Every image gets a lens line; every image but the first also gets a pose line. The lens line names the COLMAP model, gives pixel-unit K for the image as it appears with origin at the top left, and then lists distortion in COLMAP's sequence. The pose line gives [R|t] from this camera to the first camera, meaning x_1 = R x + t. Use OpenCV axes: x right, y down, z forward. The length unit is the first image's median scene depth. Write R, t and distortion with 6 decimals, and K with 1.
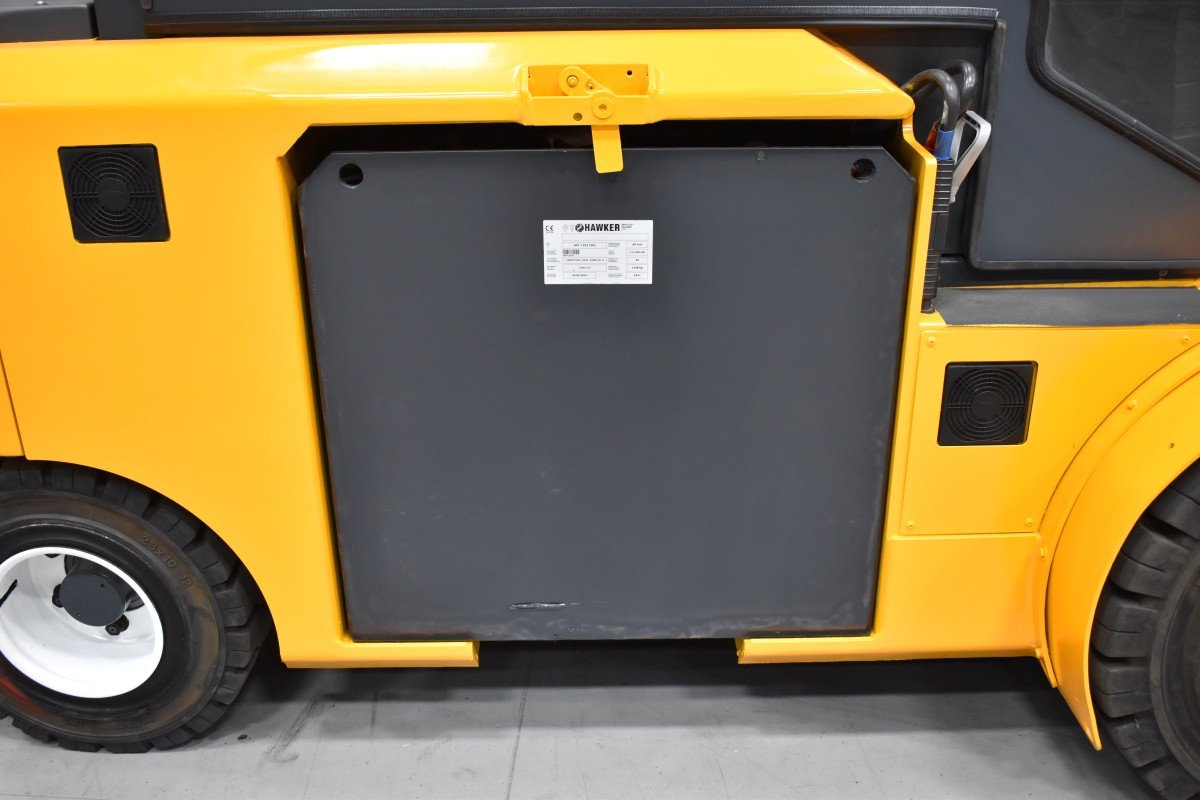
lens RADIAL K [[1213.0, 0, 608.1], [0, 1213.0, 399.6], [0, 0, 1]] dist [-0.073819, 0.000000]
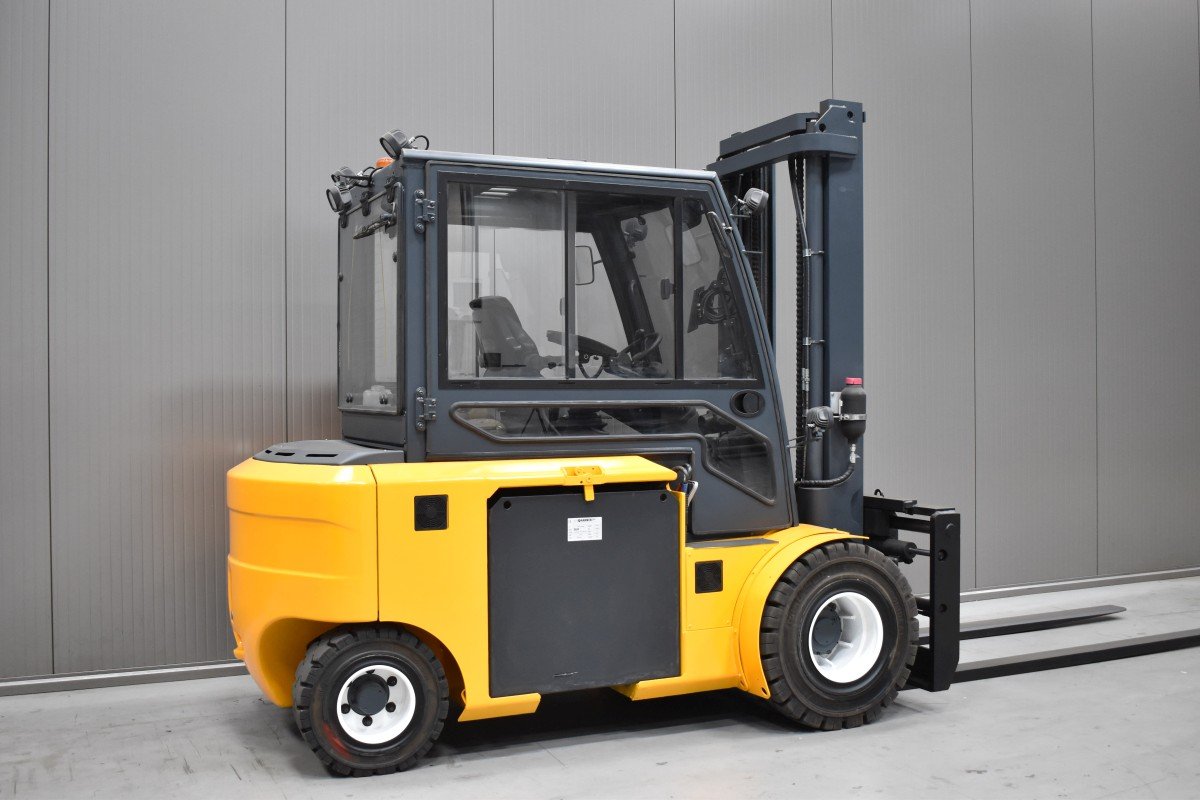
lens RADIAL K [[1213.0, 0, 604.2], [0, 1213.0, 410.1], [0, 0, 1]] dist [-0.073819, 0.000000]
pose [[0.914884, -0.004092, 0.403696, -1.155827], [0.171565, 0.909104, -0.379598, 0.743179], [-0.365448, 0.416549, 0.832427, -1.591717]]
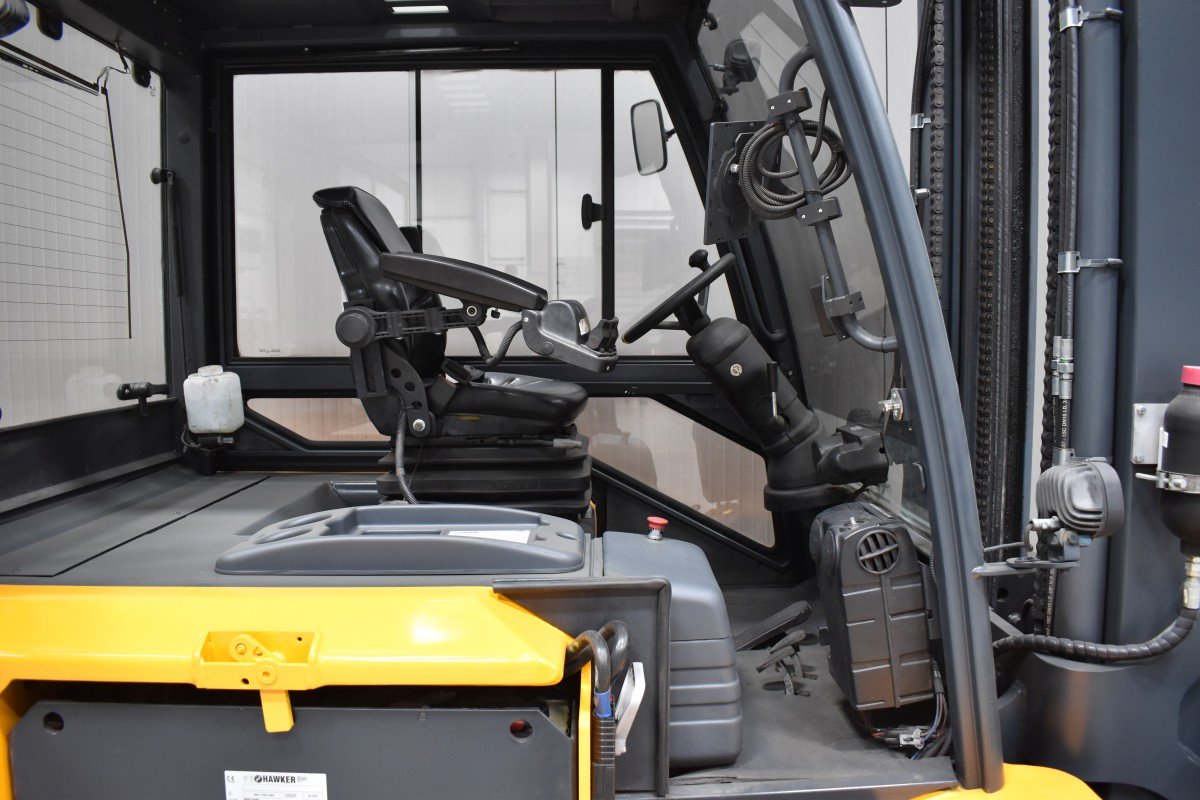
lens RADIAL K [[894.8, 0, 603.2], [0, 894.8, 407.4], [0, 0, 1]] dist [-0.065602, -0.019253]
pose [[0.999957, 0.000642, -0.009278, 0.282316], [-0.003894, 0.934857, -0.355004, -0.174803], [0.008446, 0.355024, 0.934819, 0.175577]]
